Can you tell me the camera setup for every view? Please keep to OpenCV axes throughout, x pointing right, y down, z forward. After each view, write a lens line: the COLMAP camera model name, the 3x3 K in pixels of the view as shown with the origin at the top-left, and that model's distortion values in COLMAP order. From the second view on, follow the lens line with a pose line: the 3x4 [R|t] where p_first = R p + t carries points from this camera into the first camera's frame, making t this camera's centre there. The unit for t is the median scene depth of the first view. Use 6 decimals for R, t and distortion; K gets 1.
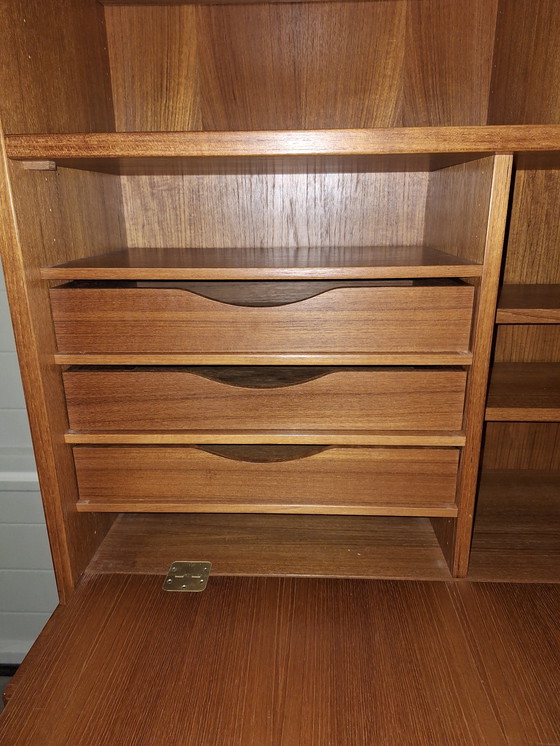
lens RADIAL K [[536.8, 0, 284.8], [0, 536.8, 368.9], [0, 0, 1]] dist [0.045986, -0.047774]
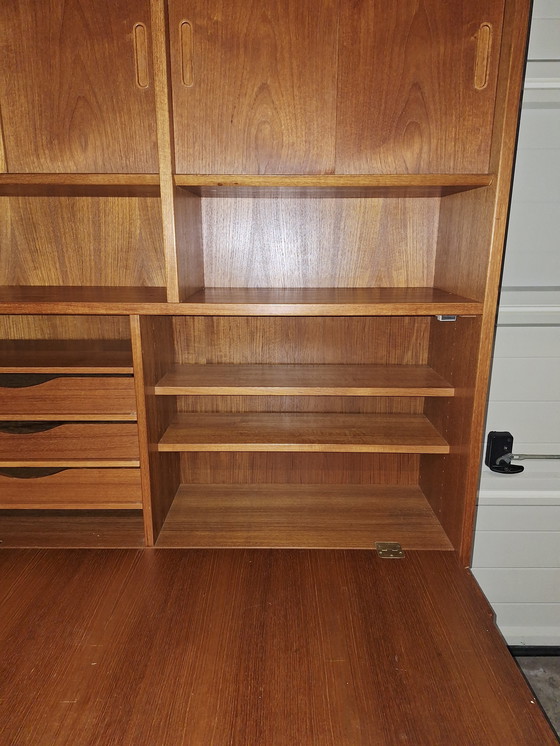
lens RADIAL K [[536.8, 0, 295.6], [0, 536.8, 370.0], [0, 0, 1]] dist [0.045986, -0.047774]
pose [[0.999034, 0.003861, 0.043770, 0.729693], [-0.001644, 0.998719, -0.050564, -0.078968], [-0.043909, 0.050443, 0.997761, -0.748444]]
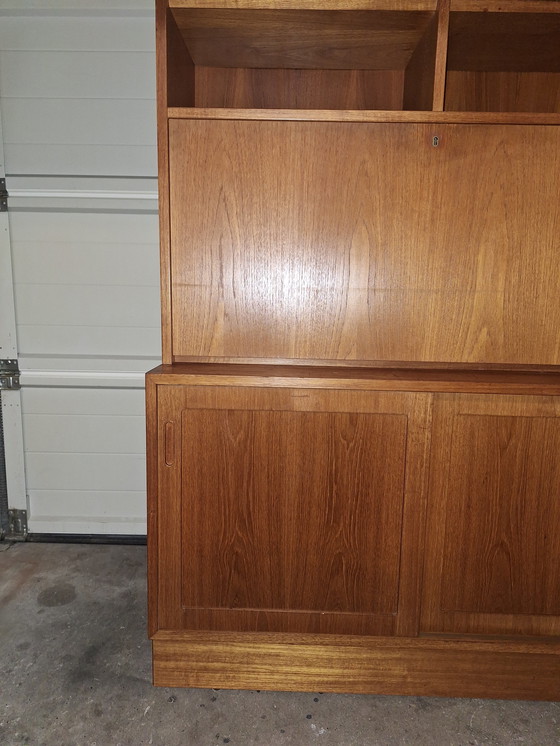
lens RADIAL K [[536.8, 0, 278.1], [0, 536.8, 367.2], [0, 0, 1]] dist [0.045986, -0.047774]
pose [[0.999286, 0.027910, 0.025458, -0.077315], [-0.023552, 0.987187, -0.157822, 0.747577], [-0.029537, 0.157109, 0.987139, -0.799095]]
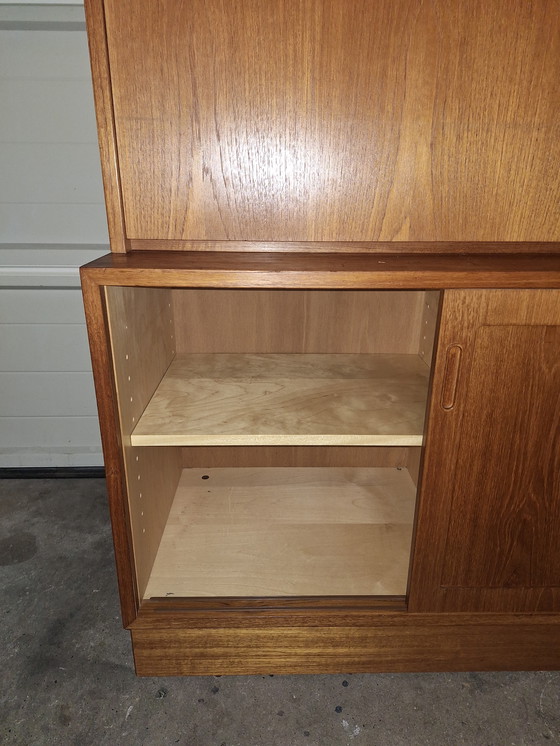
lens RADIAL K [[536.8, 0, 287.2], [0, 536.8, 372.5], [0, 0, 1]] dist [0.045986, -0.047774]
pose [[0.997335, -0.005464, 0.072755, -0.126008], [0.001850, 0.998765, 0.049655, 0.663362], [-0.072936, -0.049389, 0.996113, -0.215064]]
